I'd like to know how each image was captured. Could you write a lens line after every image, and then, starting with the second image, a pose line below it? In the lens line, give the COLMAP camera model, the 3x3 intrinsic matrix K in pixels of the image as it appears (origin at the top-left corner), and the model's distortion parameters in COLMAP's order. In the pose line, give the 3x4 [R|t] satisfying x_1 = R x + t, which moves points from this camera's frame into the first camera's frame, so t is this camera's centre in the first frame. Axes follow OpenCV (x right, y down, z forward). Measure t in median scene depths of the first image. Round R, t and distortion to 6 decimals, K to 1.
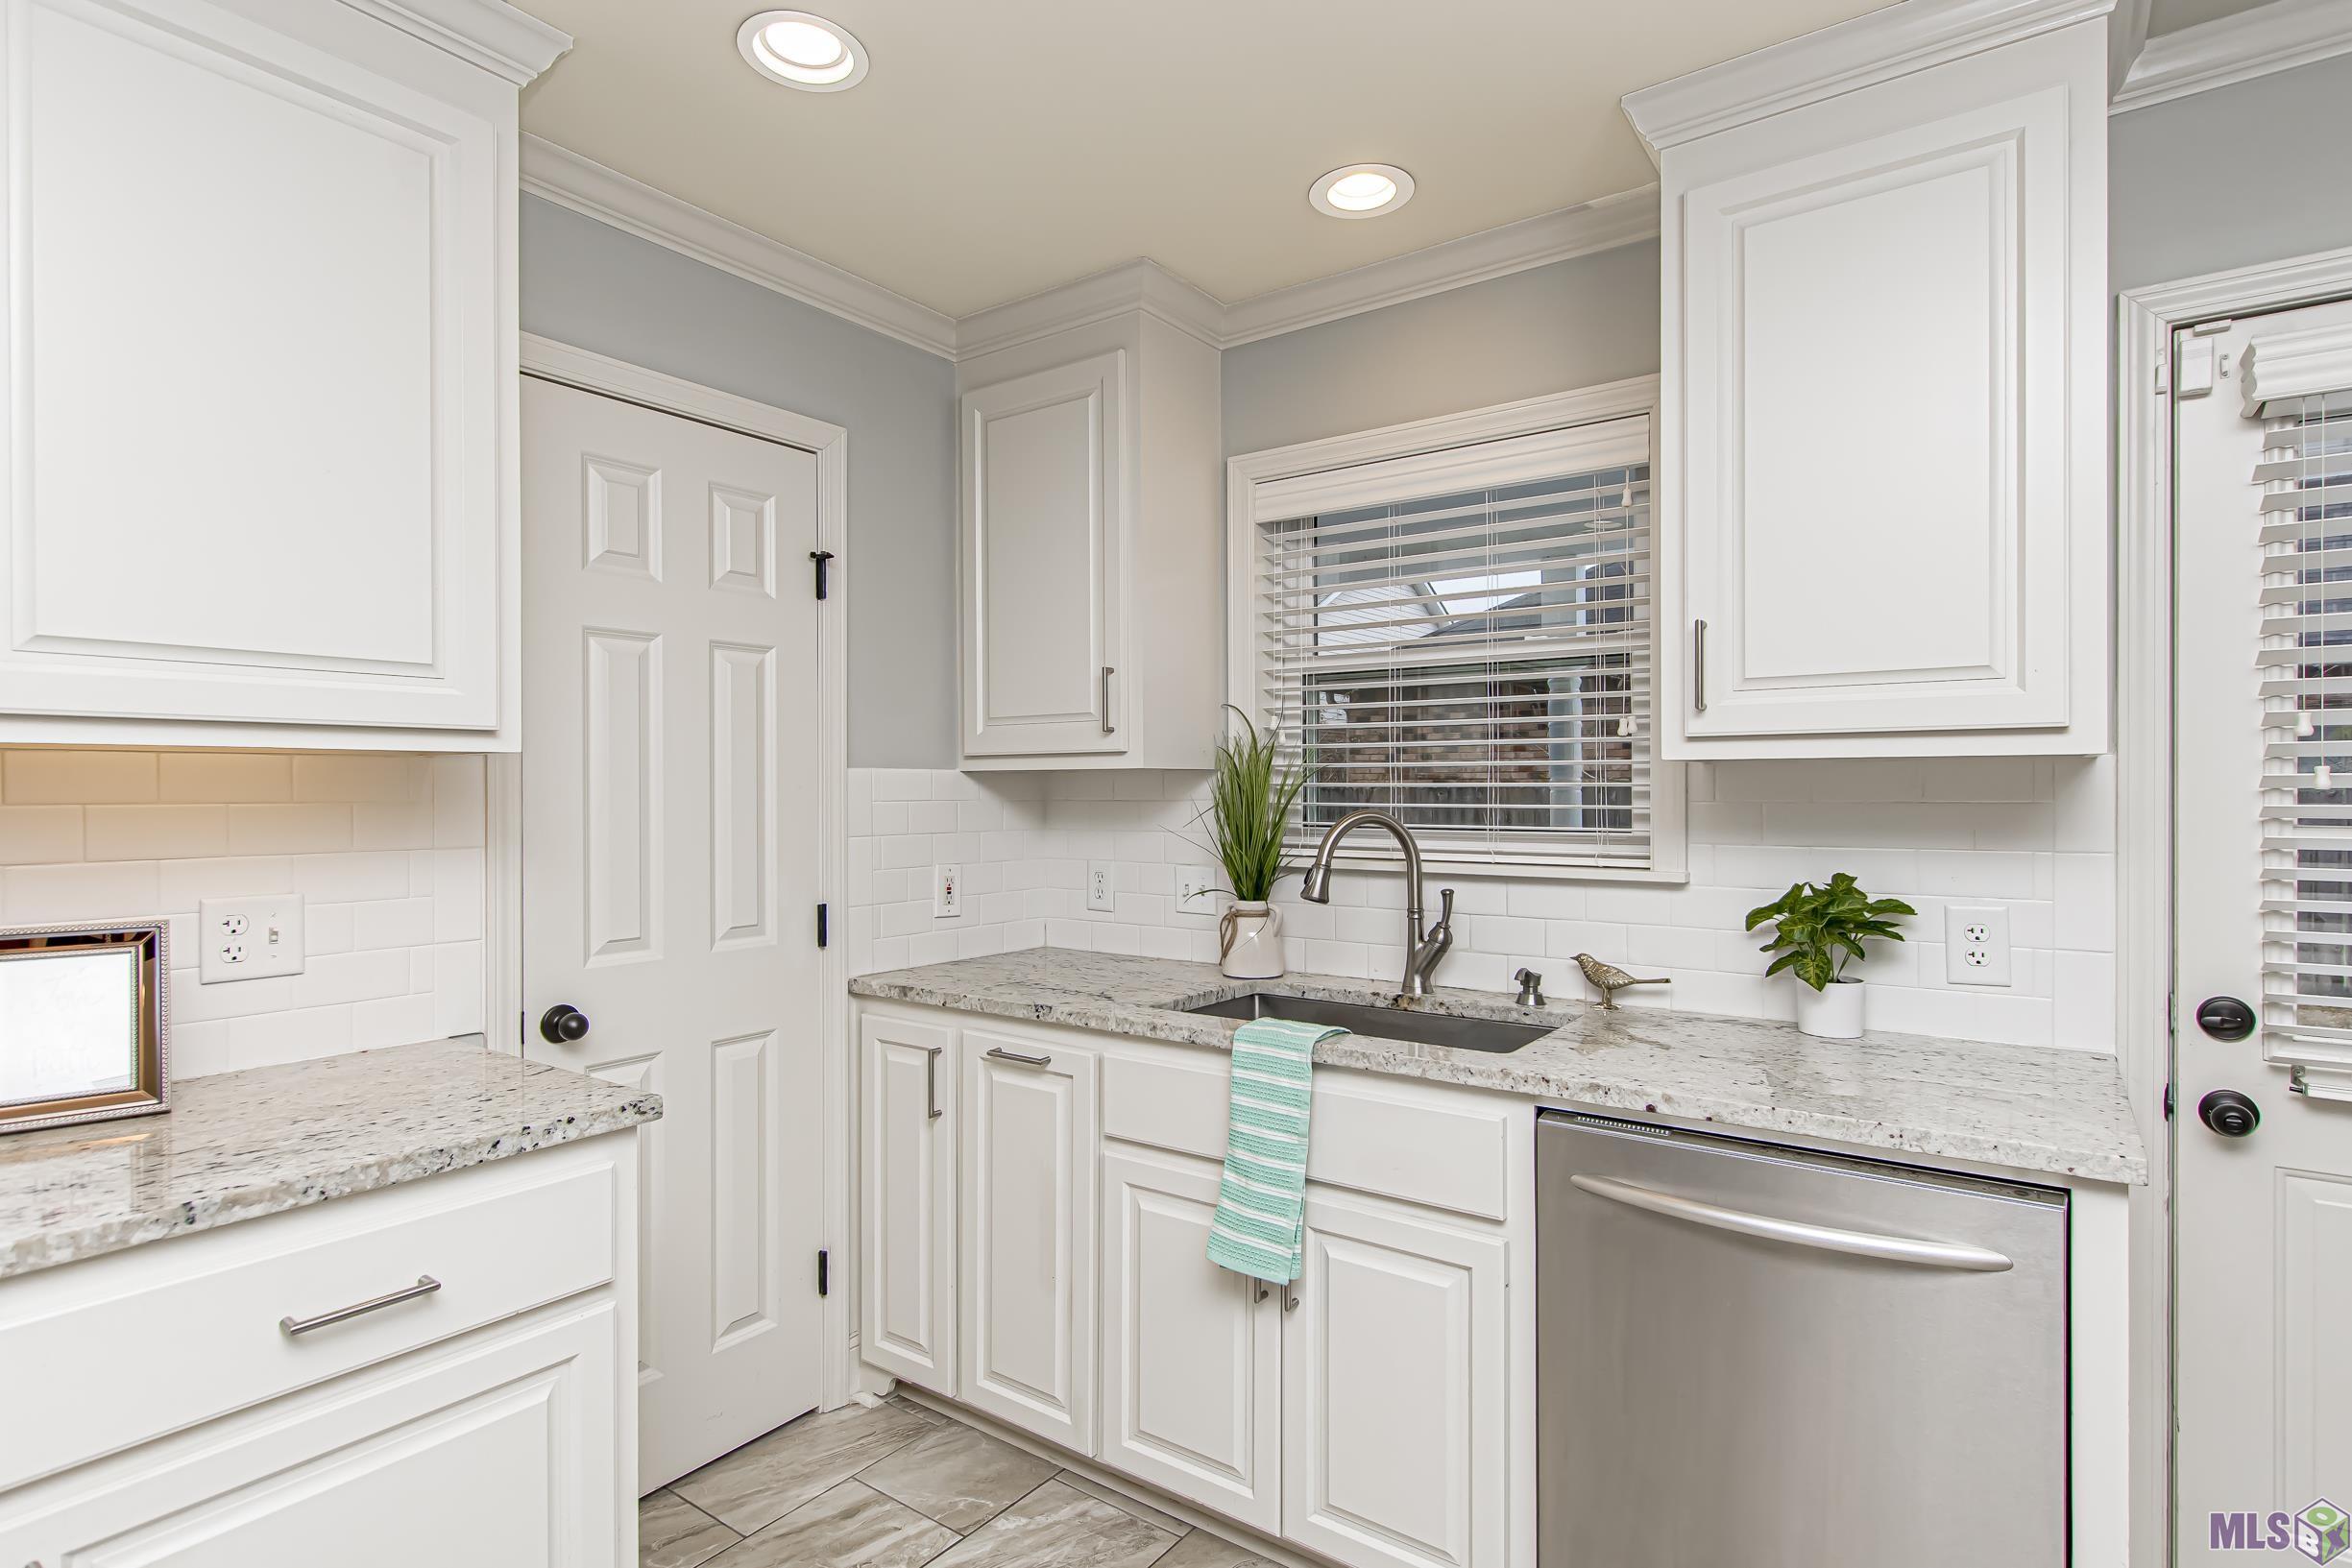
lens RADIAL K [[1195.0, 0, 1123.4], [0, 1195.0, 785.6], [0, 0, 1]] dist [0.003368, 0.001017]
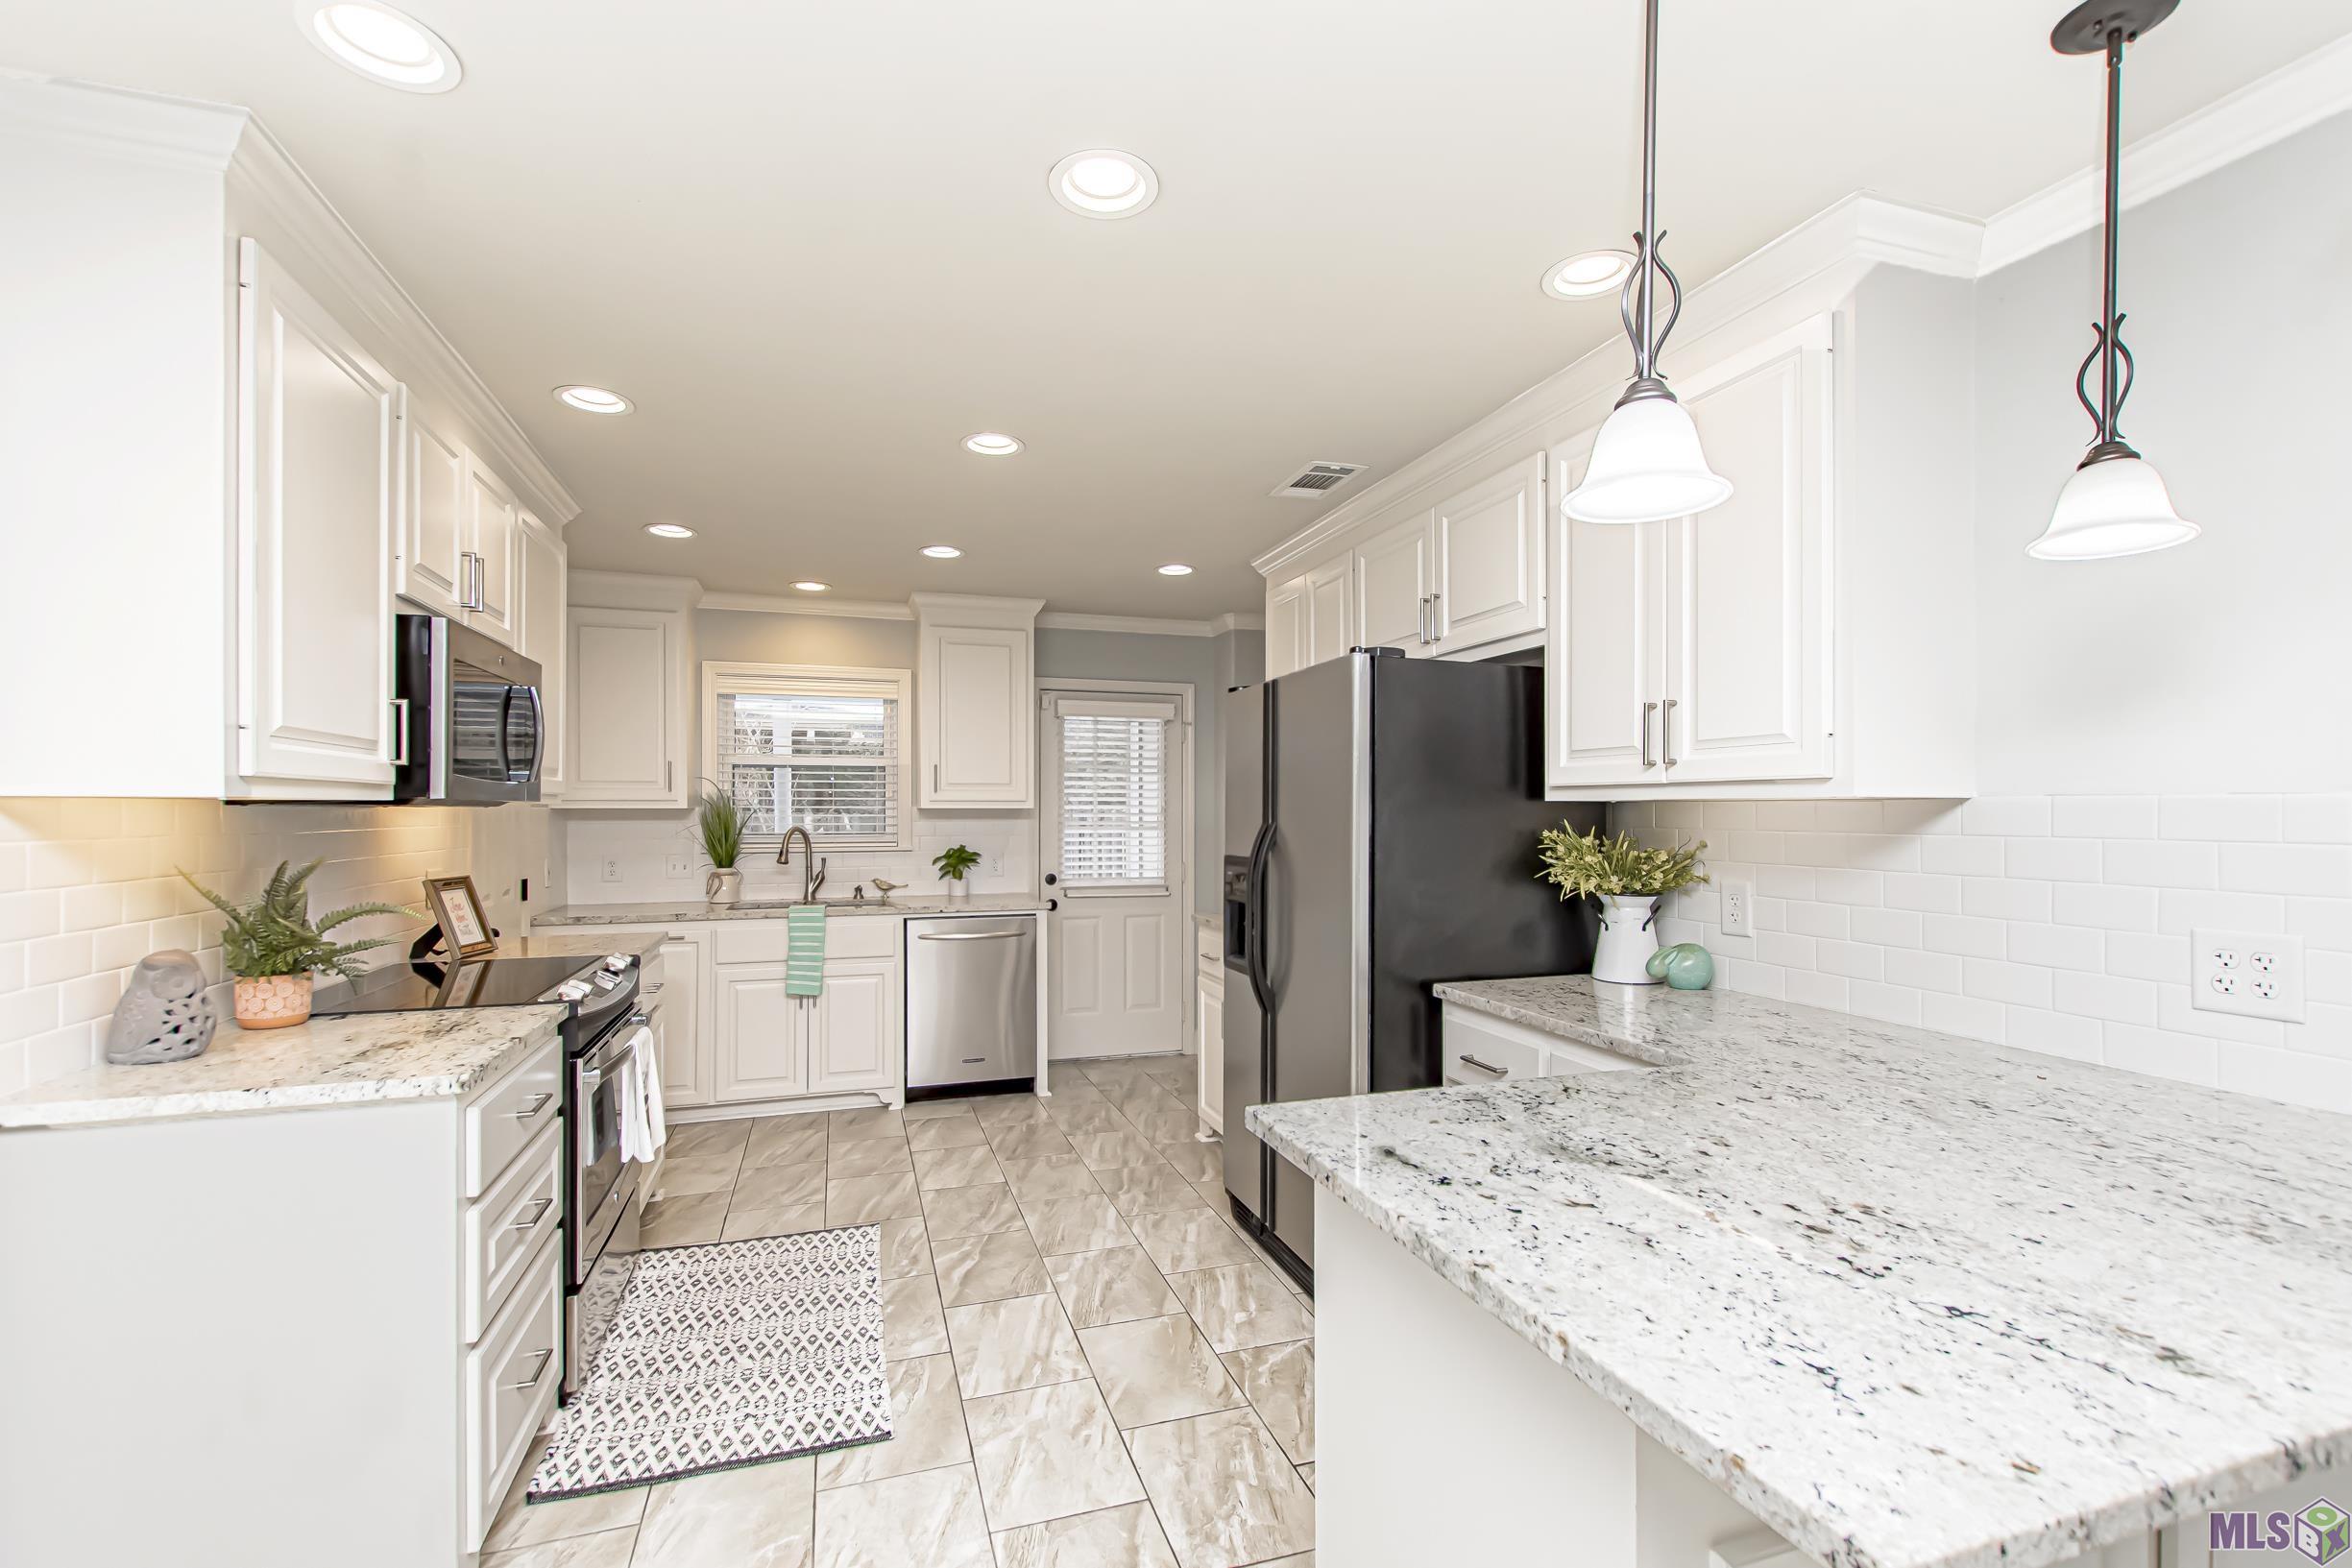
lens RADIAL K [[1029.7, 0, 1202.8], [0, 1029.7, 808.2], [0, 0, 1]] dist [0.002508, 0.000354]
pose [[0.557268, 0.001025, 0.830332, -1.088741], [0.002985, 0.999990, -0.003237, -0.006741], [-0.830327, 0.004282, 0.557260, -0.870976]]
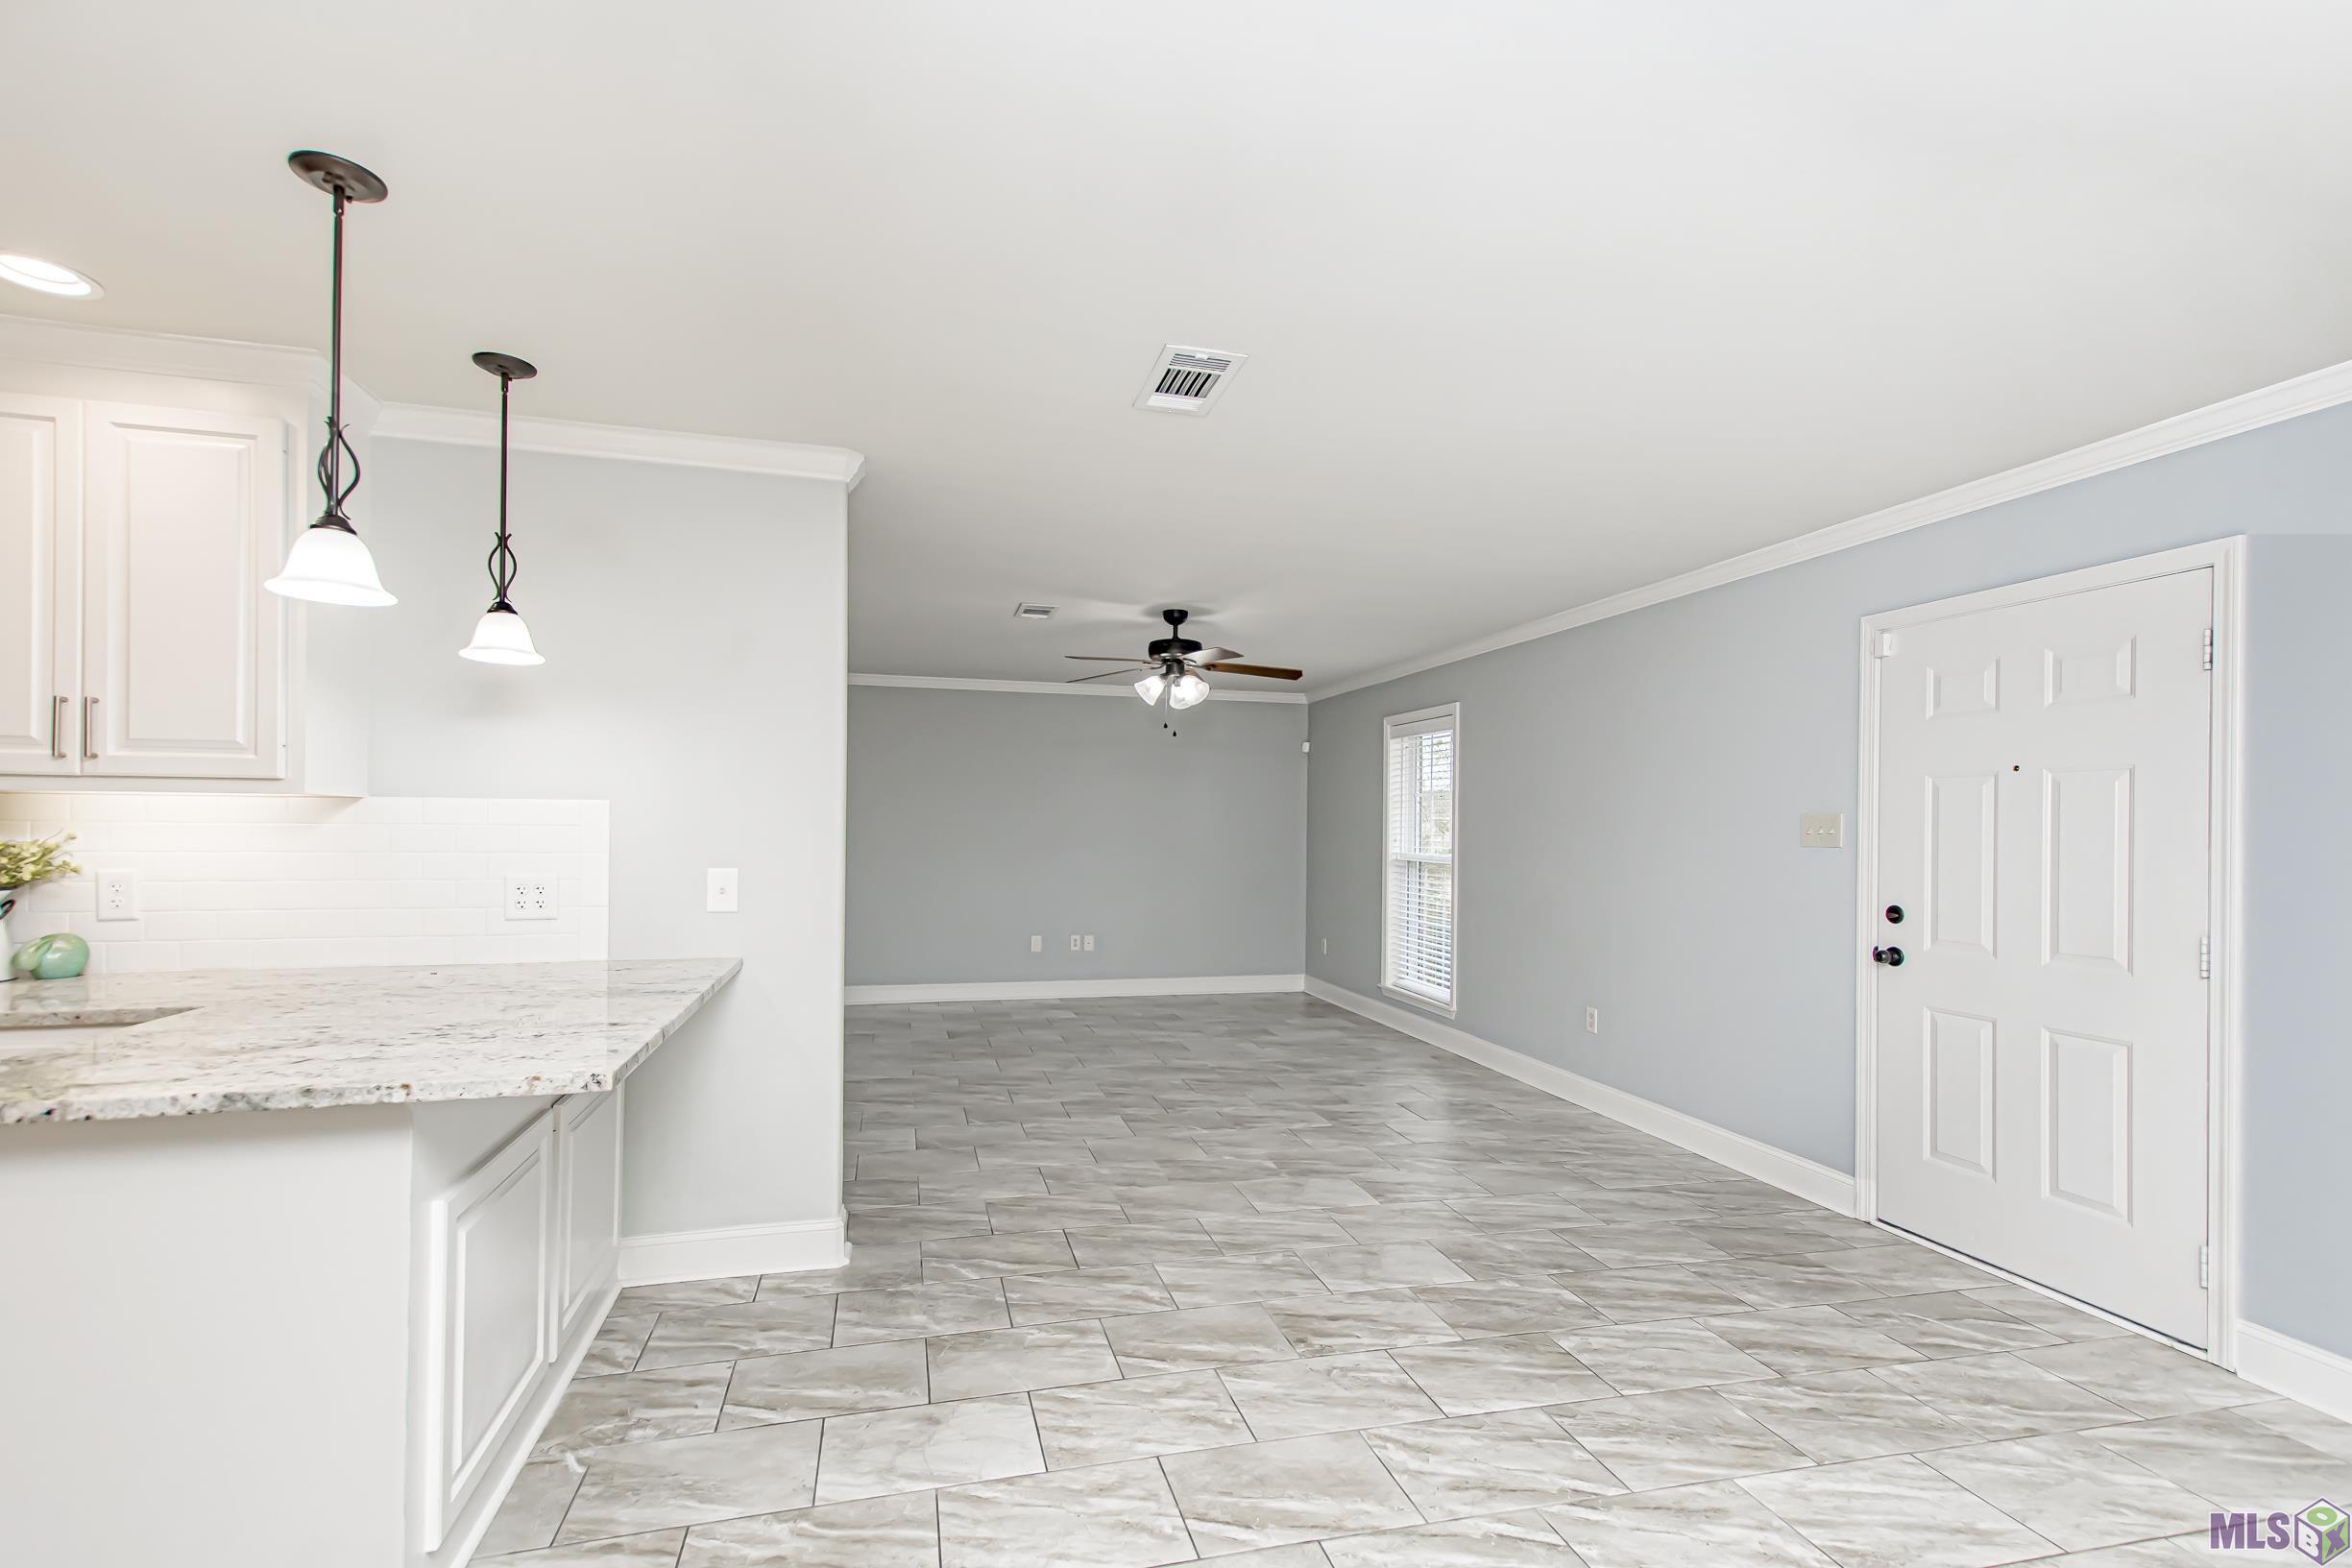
lens RADIAL K [[1046.2, 0, 1121.6], [0, 1046.2, 826.1], [0, 0, 1]] dist [0.021759, 0.000006]
pose [[-0.767102, -0.005935, 0.641497, -1.493595], [-0.007368, 0.999973, 0.000441, 0.009616], [-0.641482, -0.004389, -0.767125, -0.551868]]
